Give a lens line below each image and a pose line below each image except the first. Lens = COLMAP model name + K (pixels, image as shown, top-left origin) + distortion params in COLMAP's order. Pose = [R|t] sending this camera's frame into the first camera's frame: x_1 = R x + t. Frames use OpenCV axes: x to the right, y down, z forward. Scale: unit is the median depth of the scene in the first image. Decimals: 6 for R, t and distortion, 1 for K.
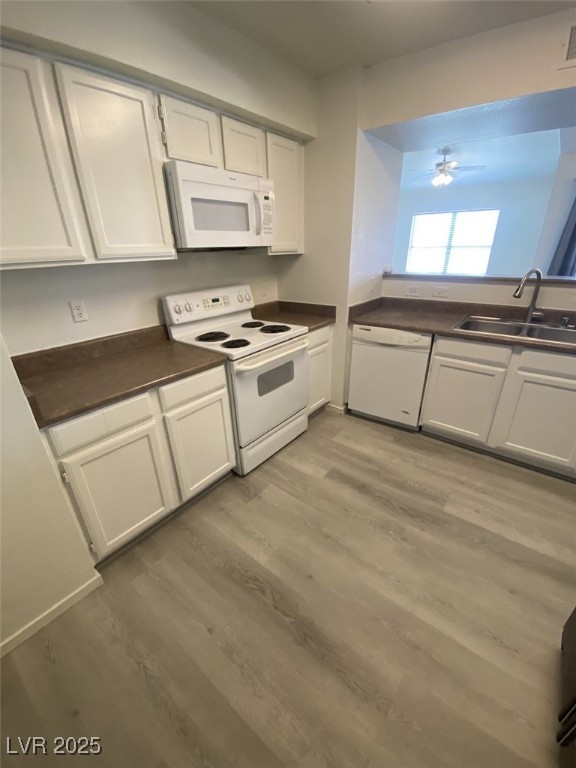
lens RADIAL K [[310.5, 0, 286.5], [0, 310.5, 386.0], [0, 0, 1]] dist [0.029914, -0.025665]
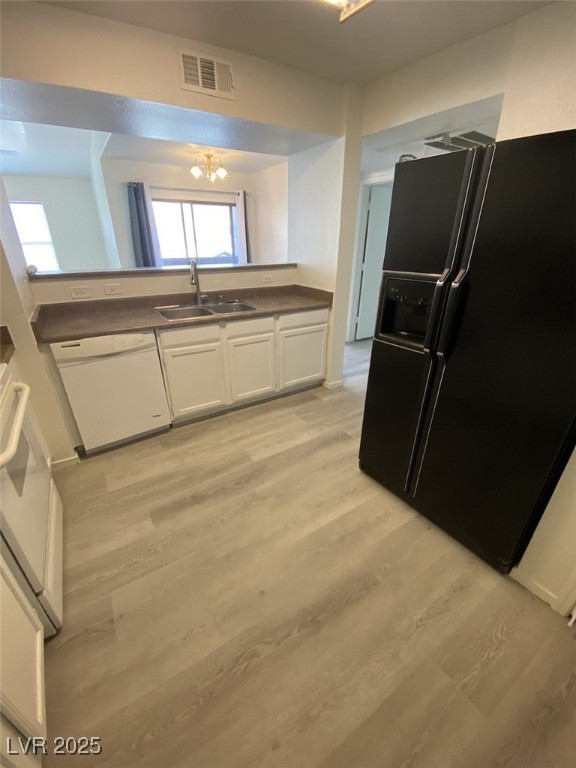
lens RADIAL K [[310.5, 0, 286.5], [0, 310.5, 386.0], [0, 0, 1]] dist [0.029914, -0.025665]
pose [[0.317124, -0.381196, 0.868402, -0.333580], [0.376140, 0.891122, 0.253810, -0.104460], [-0.870604, 0.246152, 0.425979, 0.269747]]
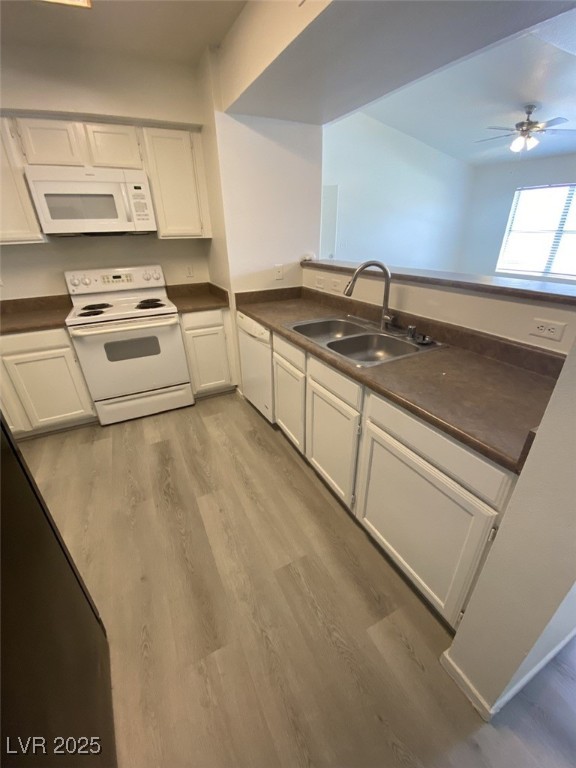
lens RADIAL K [[310.5, 0, 286.5], [0, 310.5, 386.0], [0, 0, 1]] dist [0.029914, -0.025665]
pose [[0.906925, 0.190492, -0.375766, 0.932334], [-0.172451, 0.981647, 0.081422, -0.082813], [0.384380, -0.009043, 0.923131, 0.155395]]
